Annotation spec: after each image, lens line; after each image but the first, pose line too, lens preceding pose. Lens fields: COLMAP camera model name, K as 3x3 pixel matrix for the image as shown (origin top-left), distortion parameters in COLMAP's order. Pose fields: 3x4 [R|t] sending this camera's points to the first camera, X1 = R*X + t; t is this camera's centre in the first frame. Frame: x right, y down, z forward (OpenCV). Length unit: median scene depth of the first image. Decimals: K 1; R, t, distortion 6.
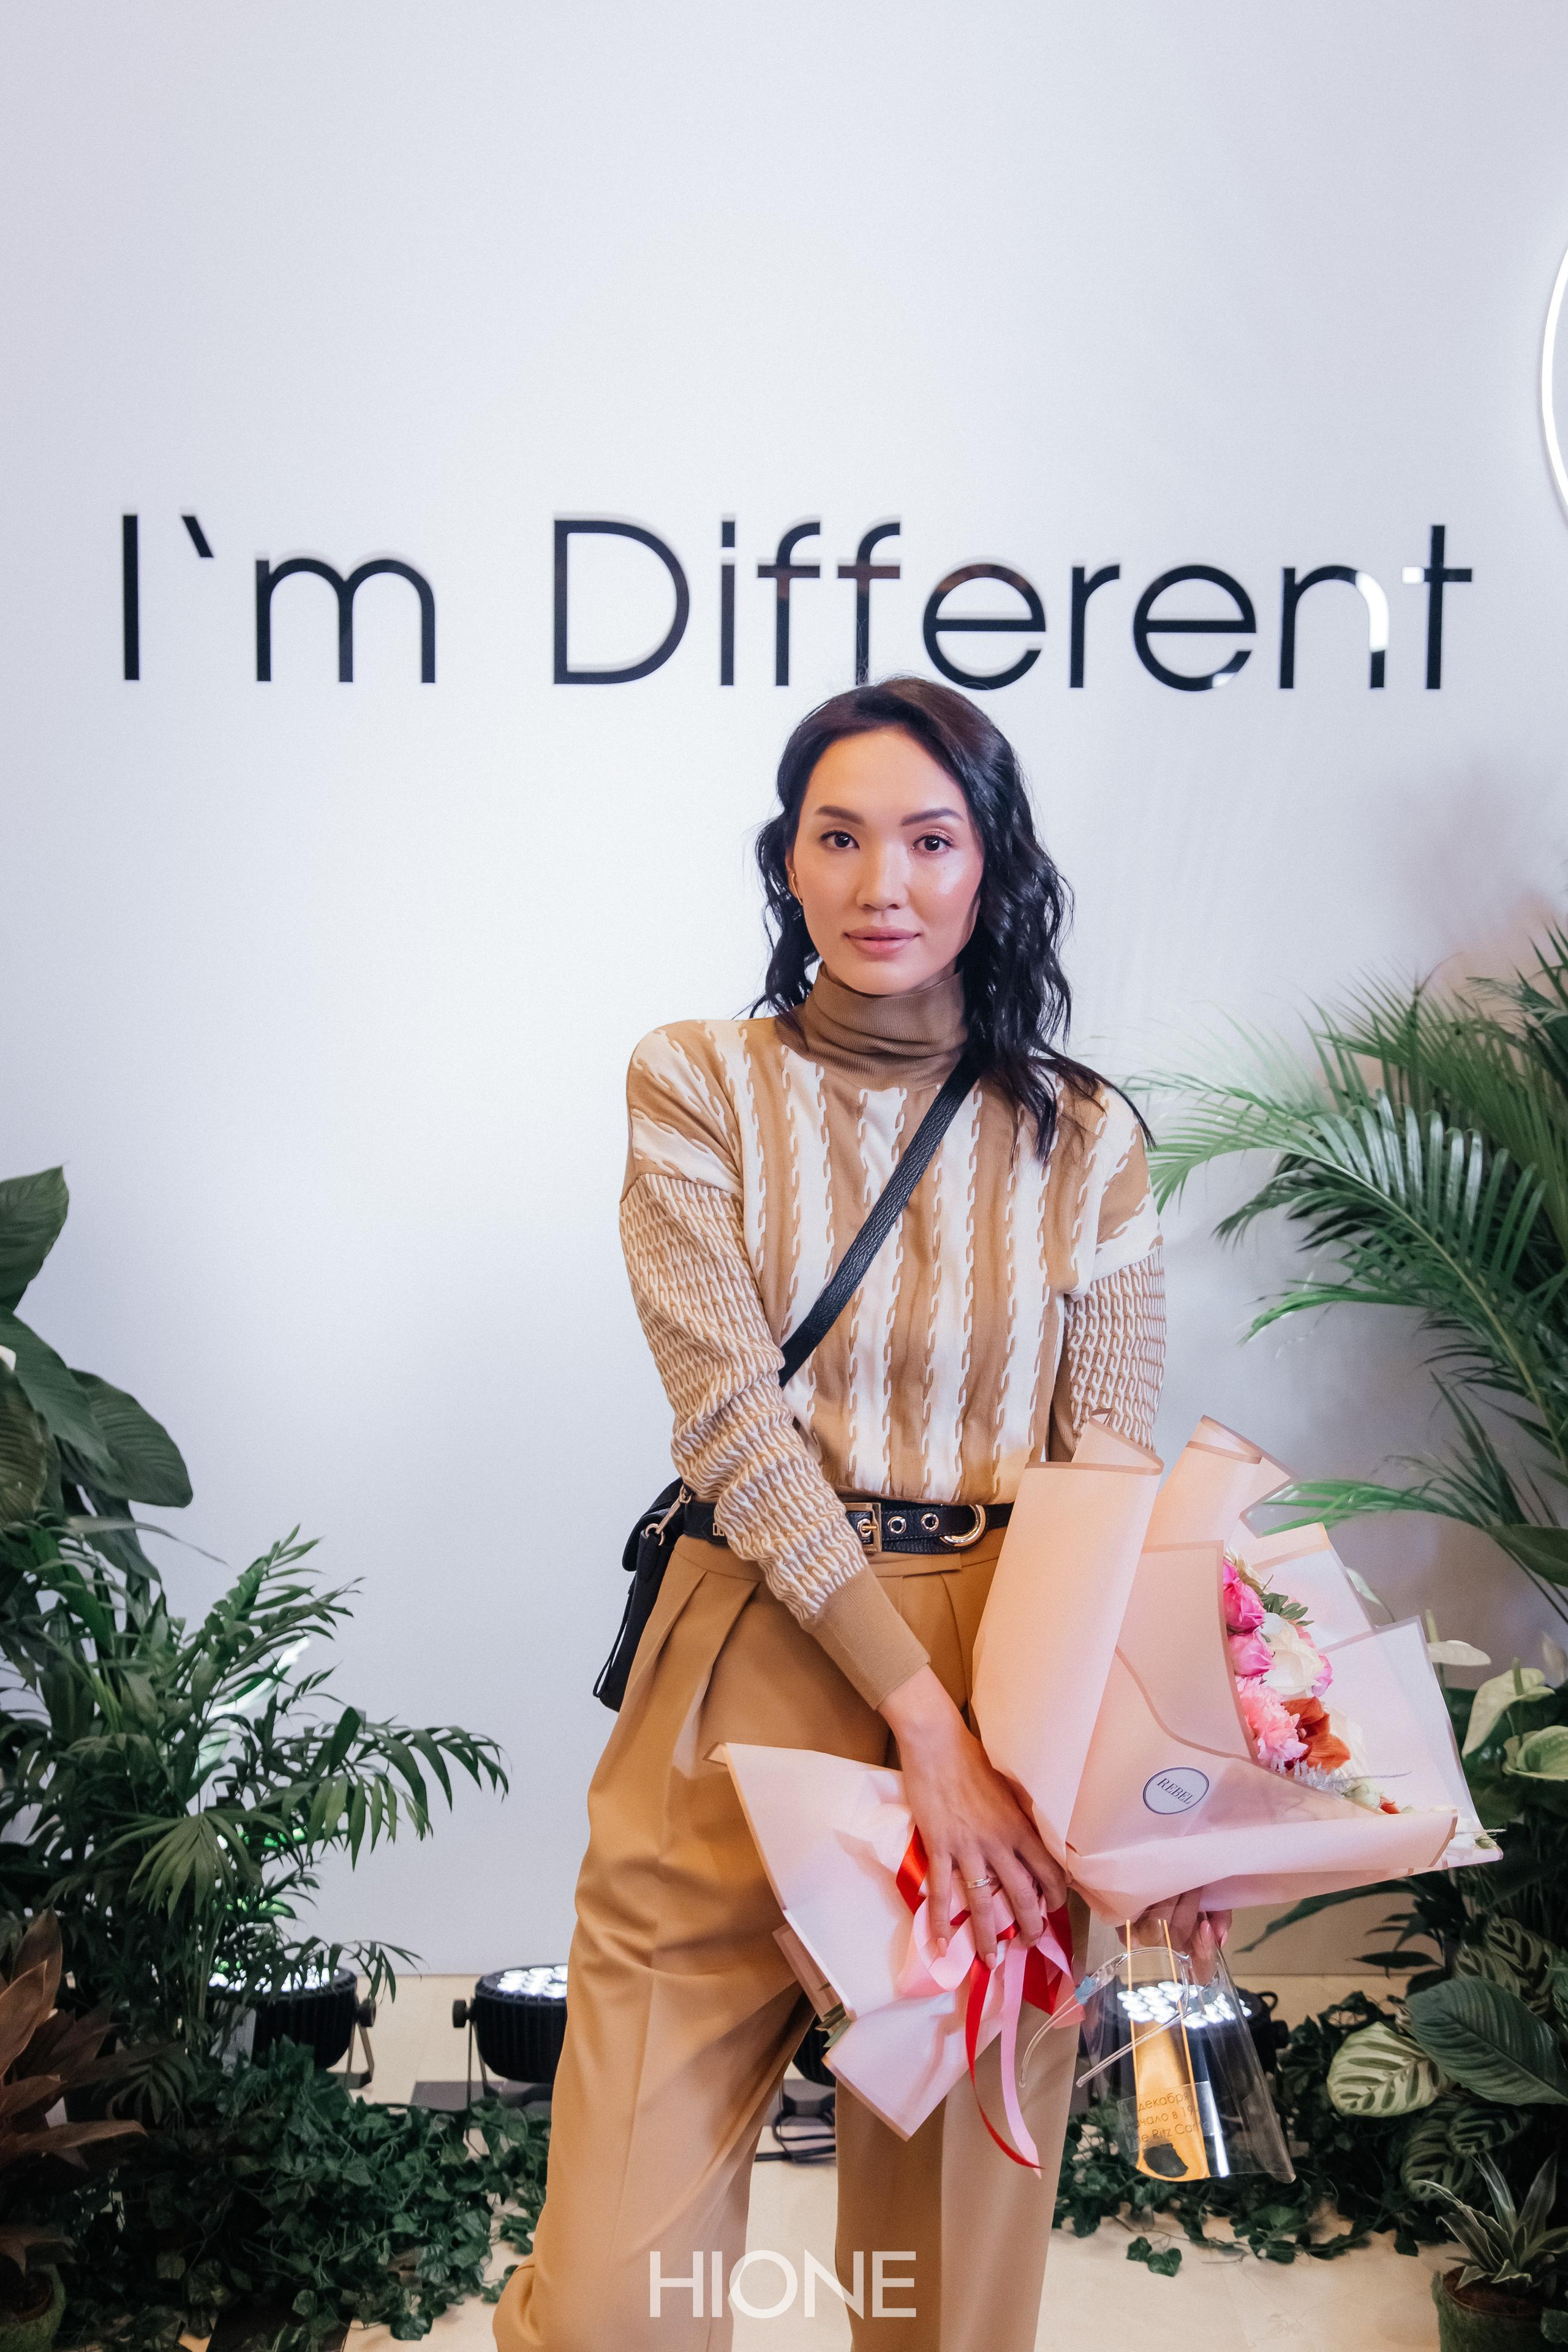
lens RADIAL K [[2723.0, 0, 780.2], [0, 2723.0, 1107.4], [0, 0, 1]] dist [0.026346, 0.000000]
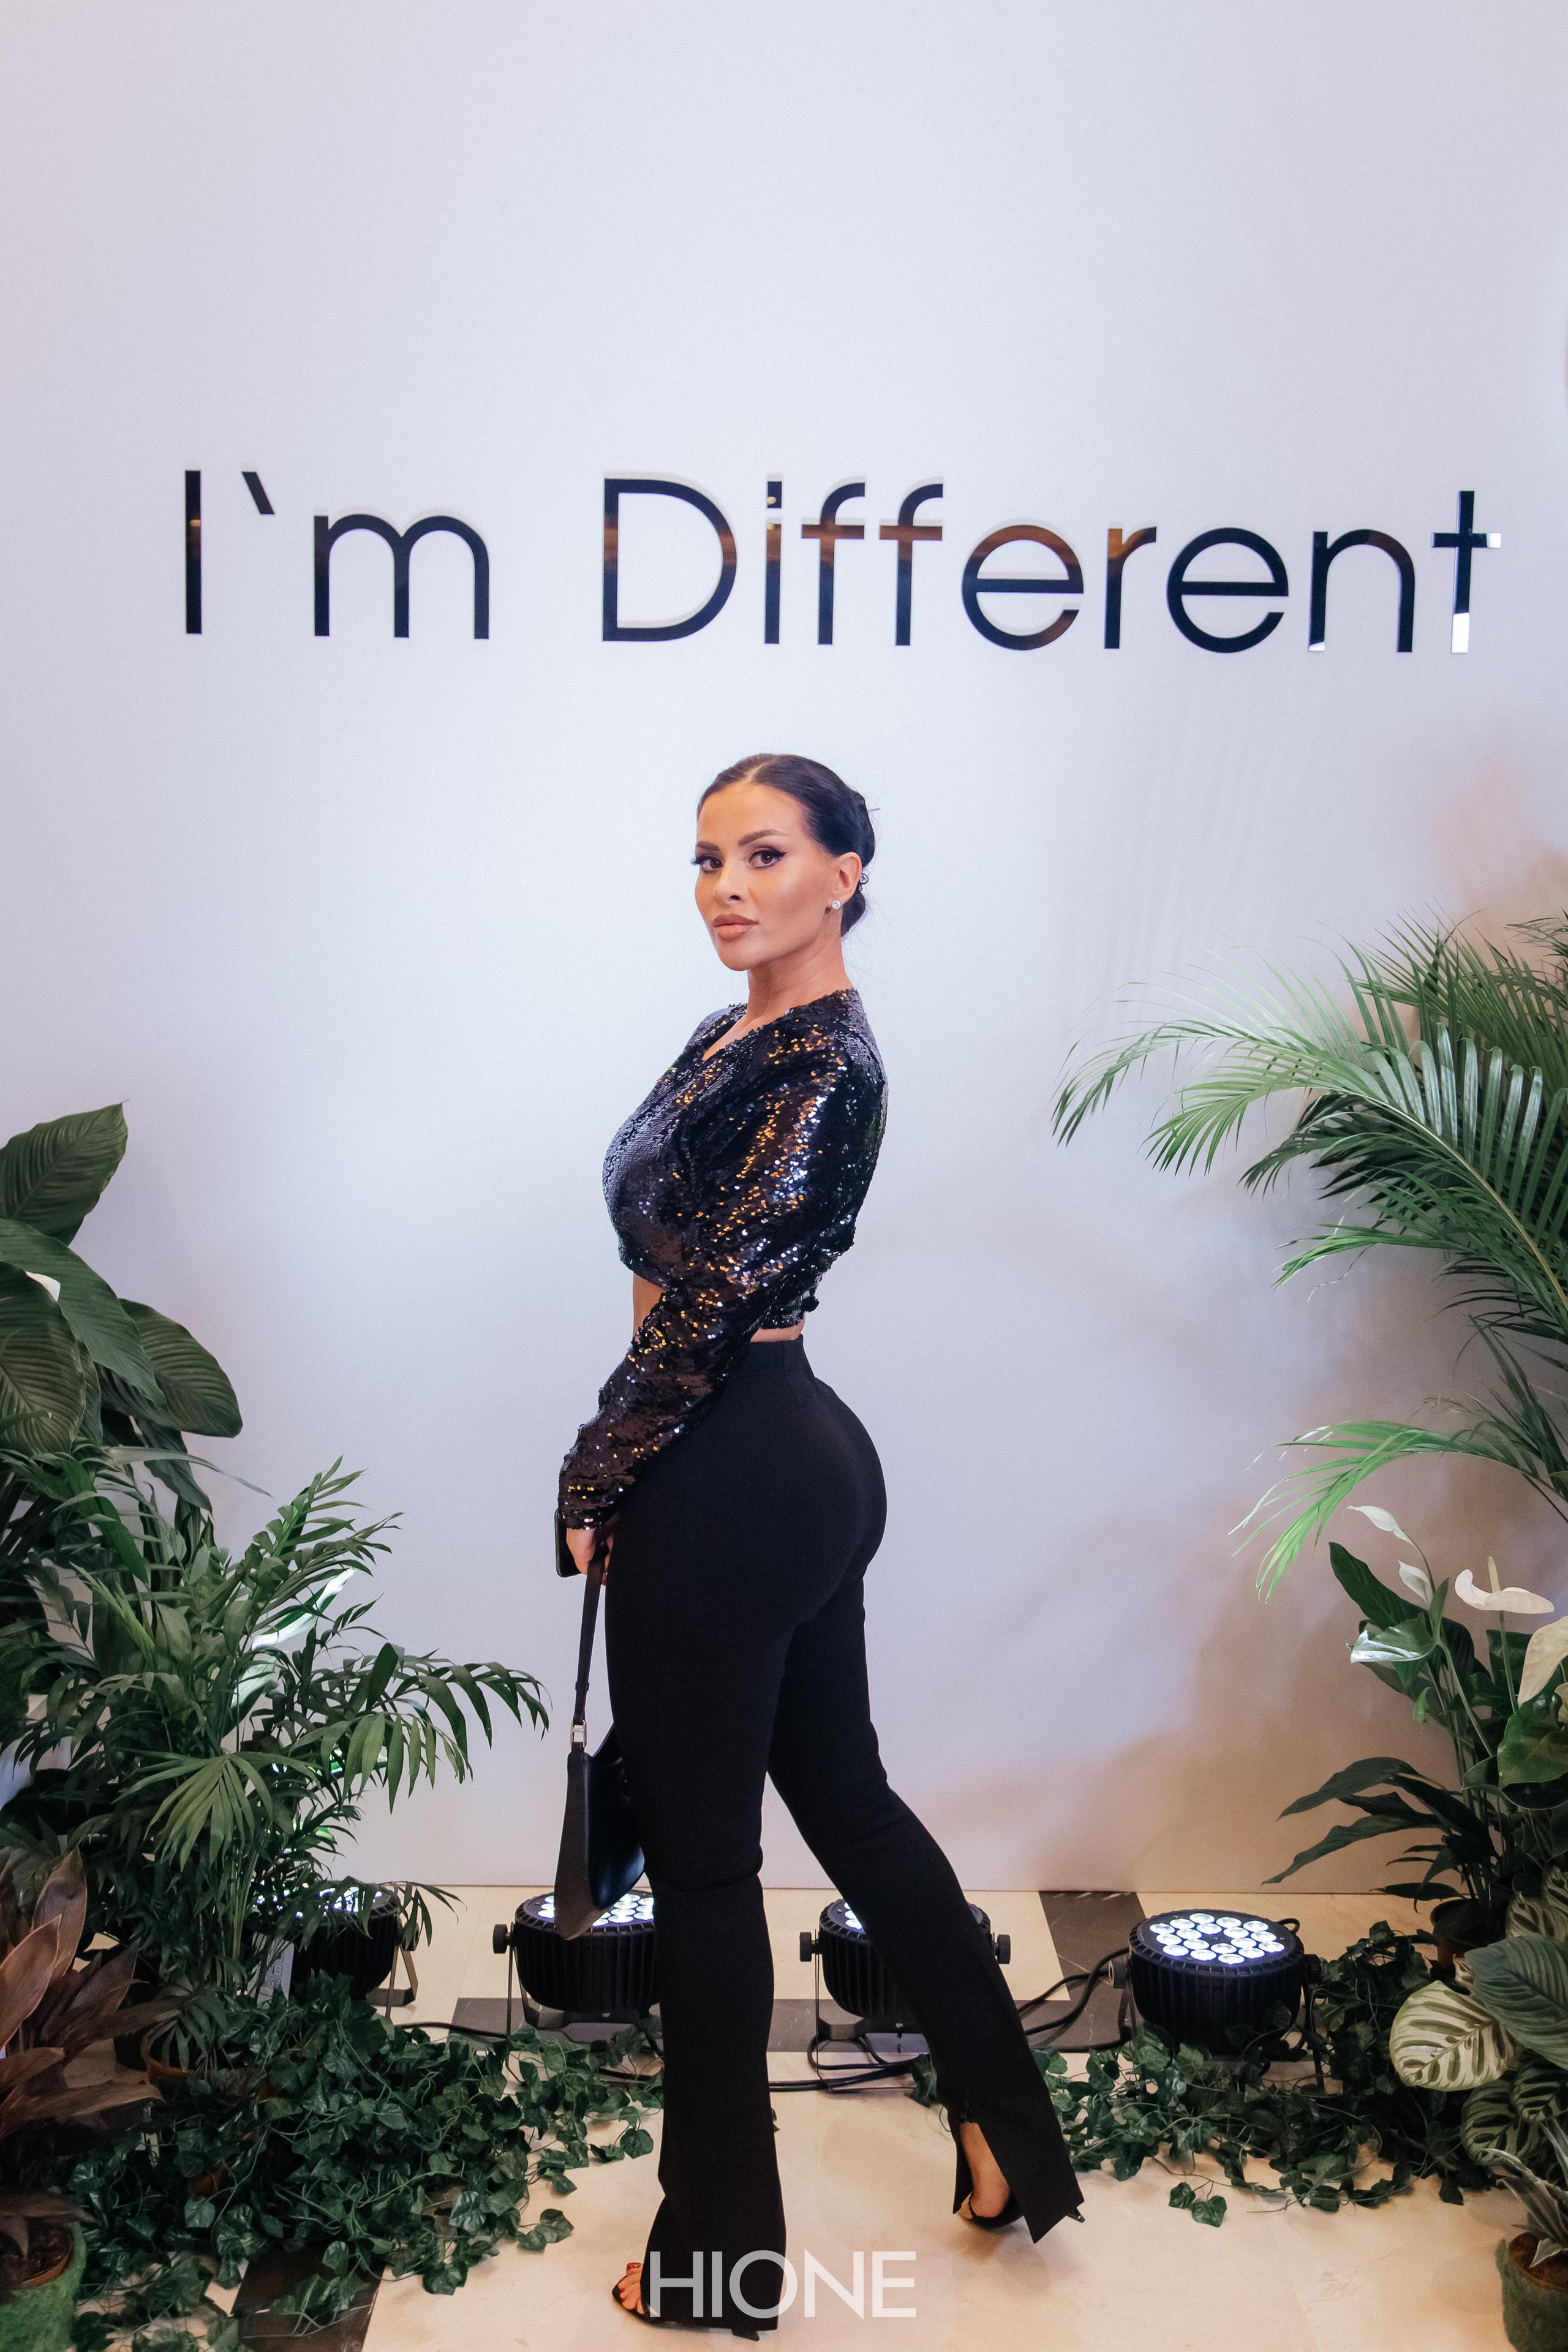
lens RADIAL K [[2156.2, 0, 774.0], [0, 2156.2, 1130.6], [0, 0, 1]] dist [0.014601, 0.000000]
pose [[0.999957, 0.008688, -0.003180, -0.014855], [-0.008661, 0.999929, 0.008185, 0.022881], [0.003251, -0.008157, 0.999961, 0.187865]]
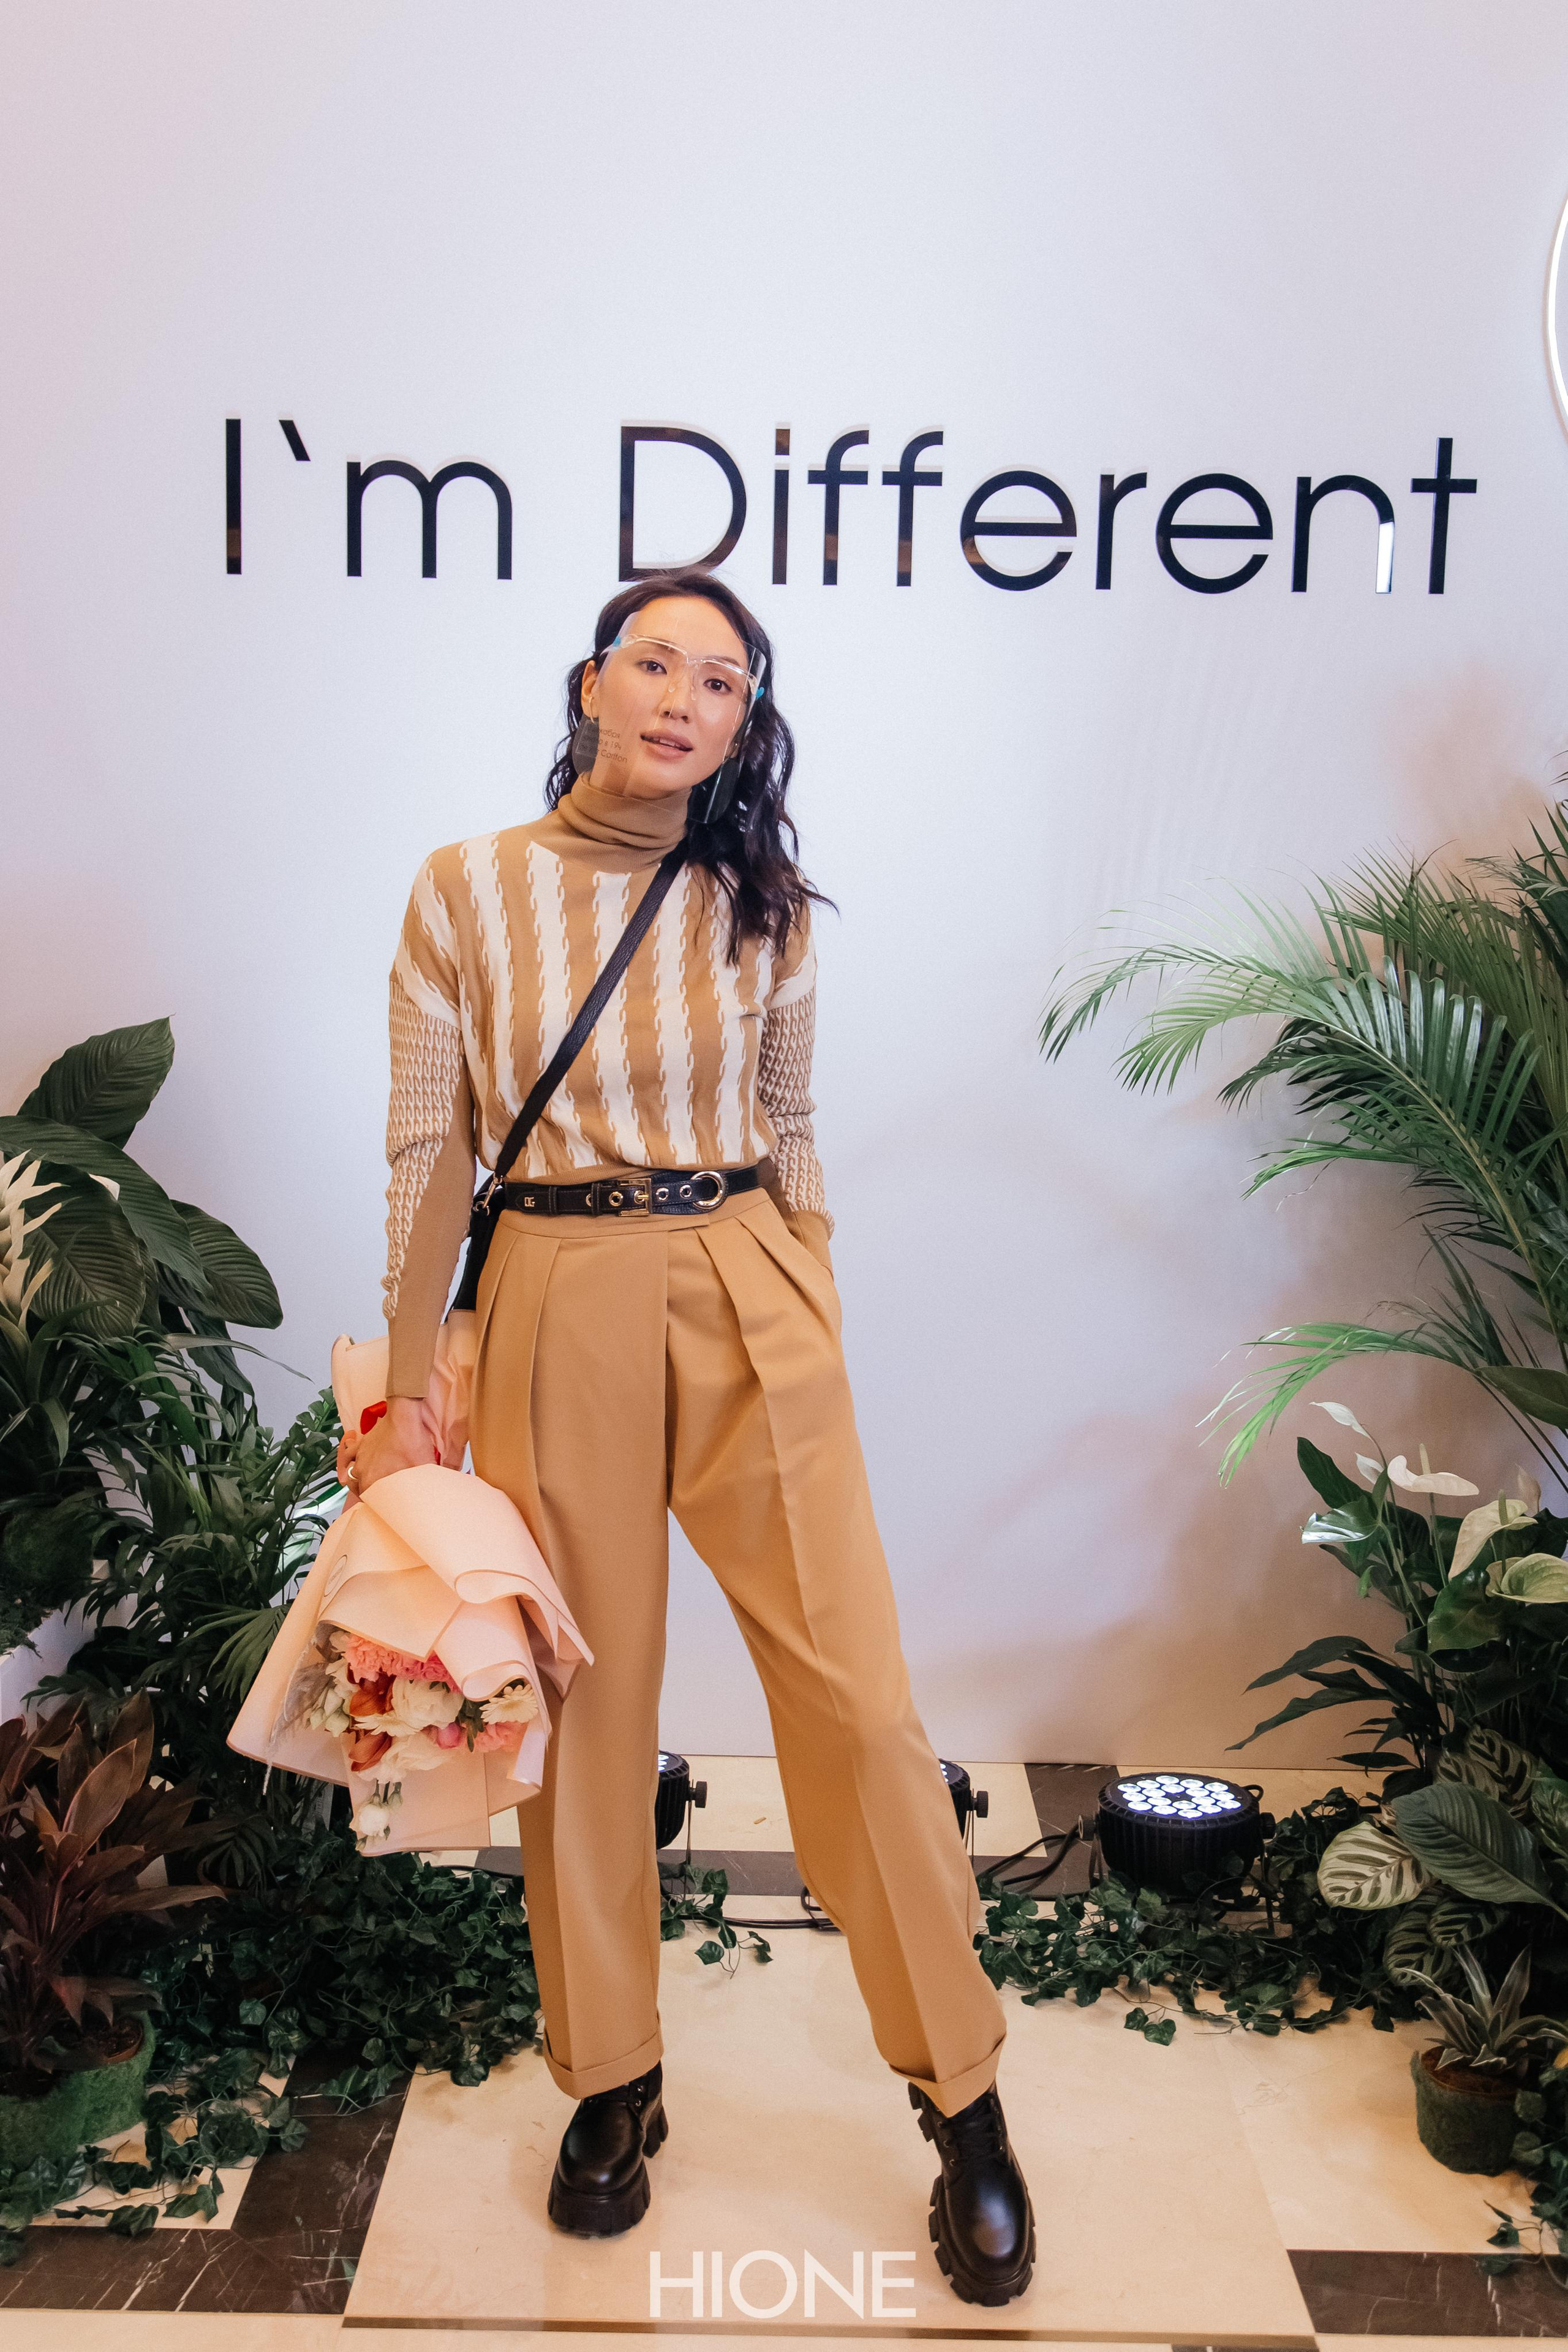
lens RADIAL K [[2290.9, 0, 750.6], [0, 2290.9, 1108.8], [0, 0, 1]] dist [0.021424, 0.000000]
pose [[0.999480, 0.015637, -0.028203, -0.002039], [-0.014415, 0.998969, 0.043037, 0.014892], [0.028847, -0.042608, 0.998675, 0.081529]]
